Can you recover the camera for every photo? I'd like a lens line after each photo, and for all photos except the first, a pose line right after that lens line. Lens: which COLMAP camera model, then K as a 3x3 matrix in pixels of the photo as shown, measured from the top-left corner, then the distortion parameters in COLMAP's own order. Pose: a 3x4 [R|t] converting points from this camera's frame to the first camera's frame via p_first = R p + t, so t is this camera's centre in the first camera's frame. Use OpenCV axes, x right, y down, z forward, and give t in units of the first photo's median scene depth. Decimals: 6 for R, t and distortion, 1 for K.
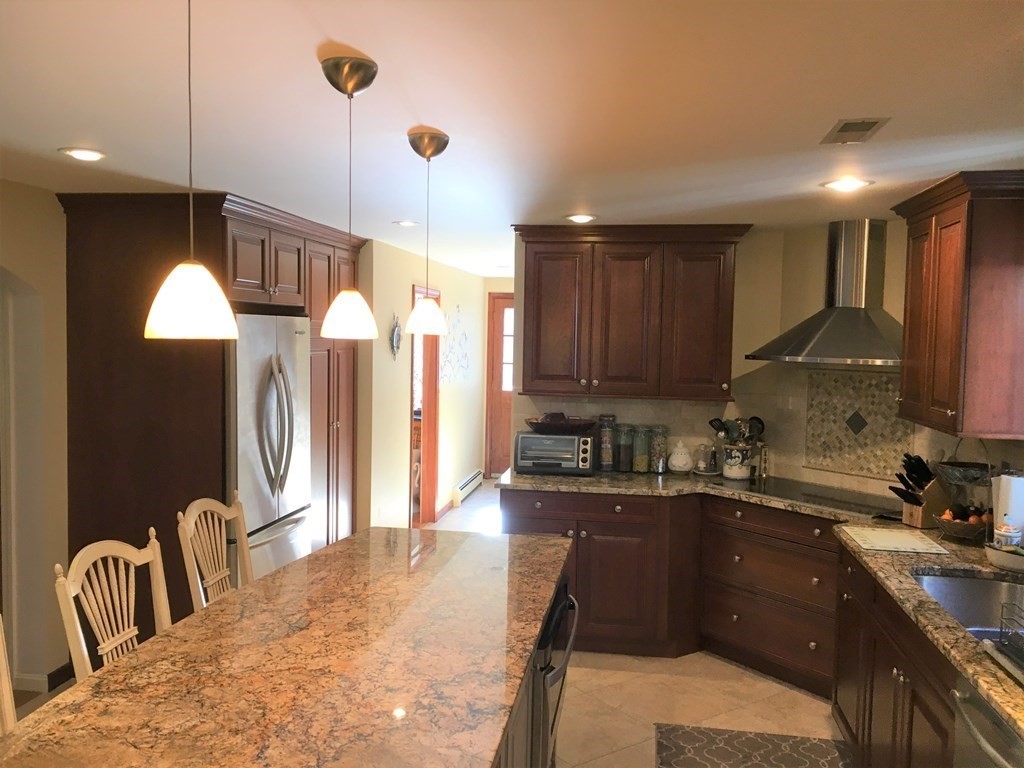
lens RADIAL K [[870.9, 0, 507.8], [0, 870.9, 381.3], [0, 0, 1]] dist [0.071778, -0.100565]
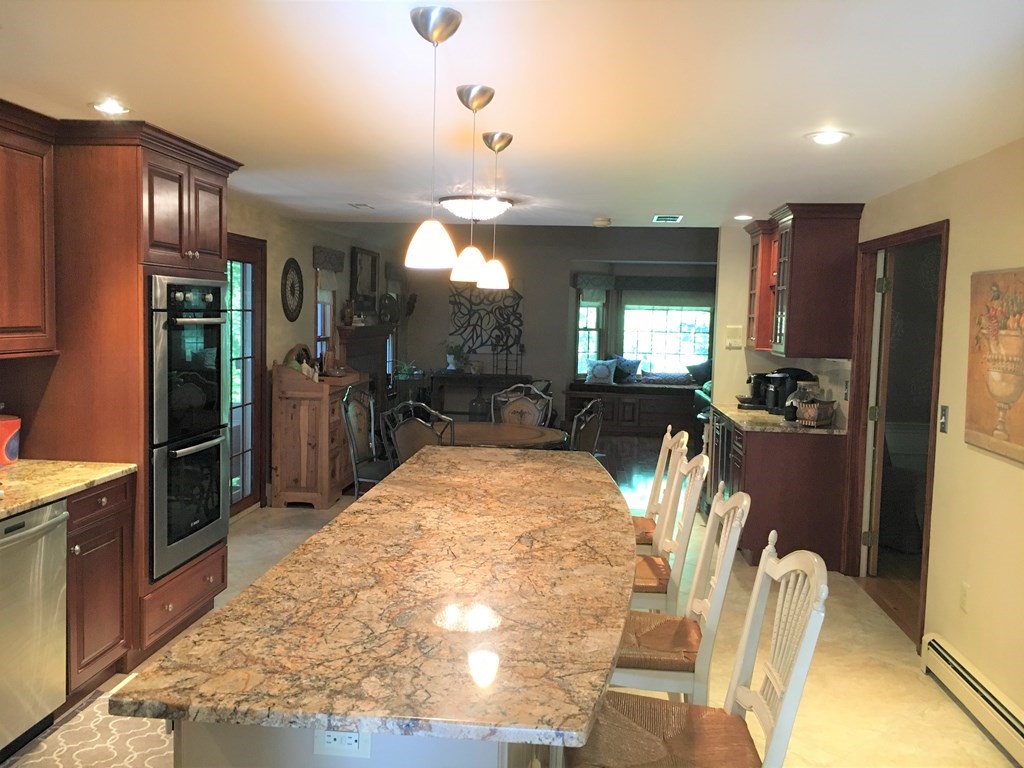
lens RADIAL K [[870.9, 0, 512.5], [0, 870.9, 381.6], [0, 0, 1]] dist [0.071778, -0.100565]
pose [[-0.996529, -0.040598, -0.072676, -0.067864], [-0.049841, 0.990226, 0.130262, -0.034461], [0.066677, 0.133432, -0.988812, 1.081631]]
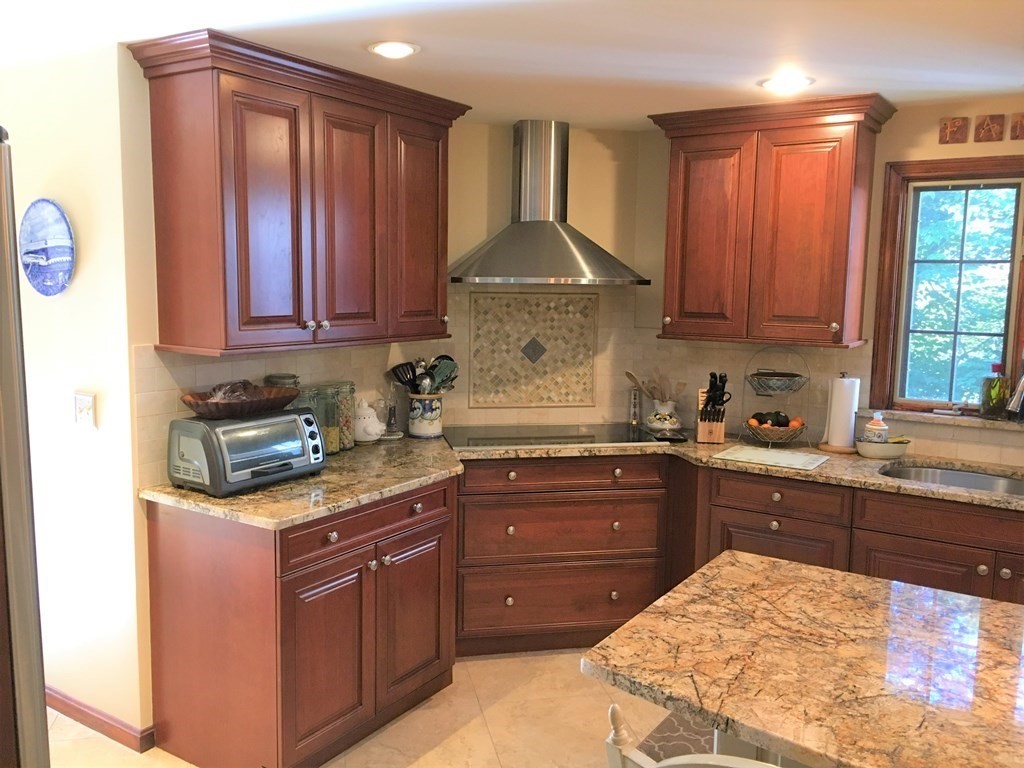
lens RADIAL K [[870.9, 0, 505.5], [0, 870.9, 386.6], [0, 0, 1]] dist [0.071778, -0.100565]
pose [[0.411432, -0.126814, 0.902575, -0.448635], [0.042389, 0.991864, 0.120037, -0.026088], [-0.910454, -0.011128, 0.413460, 0.664796]]
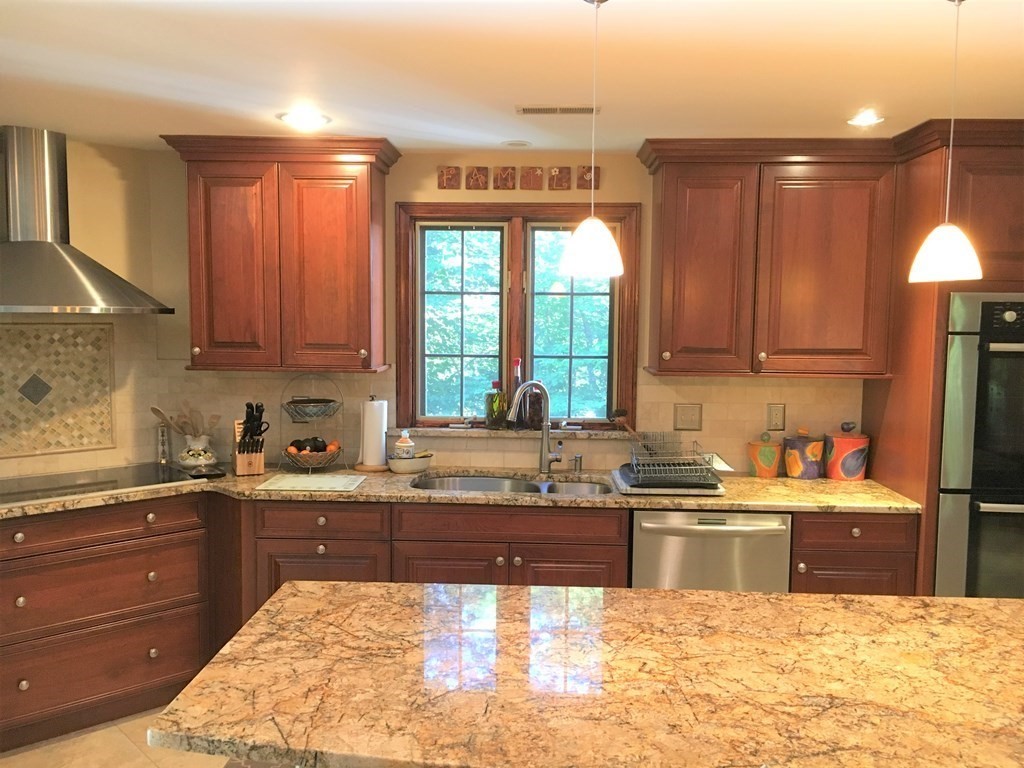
lens RADIAL K [[870.9, 0, 507.6], [0, 870.9, 387.8], [0, 0, 1]] dist [0.071778, -0.100565]
pose [[-0.121237, -0.107356, 0.986801, -0.448869], [0.039286, 0.992836, 0.112839, -0.027843], [-0.991846, 0.052448, -0.116151, 0.683712]]
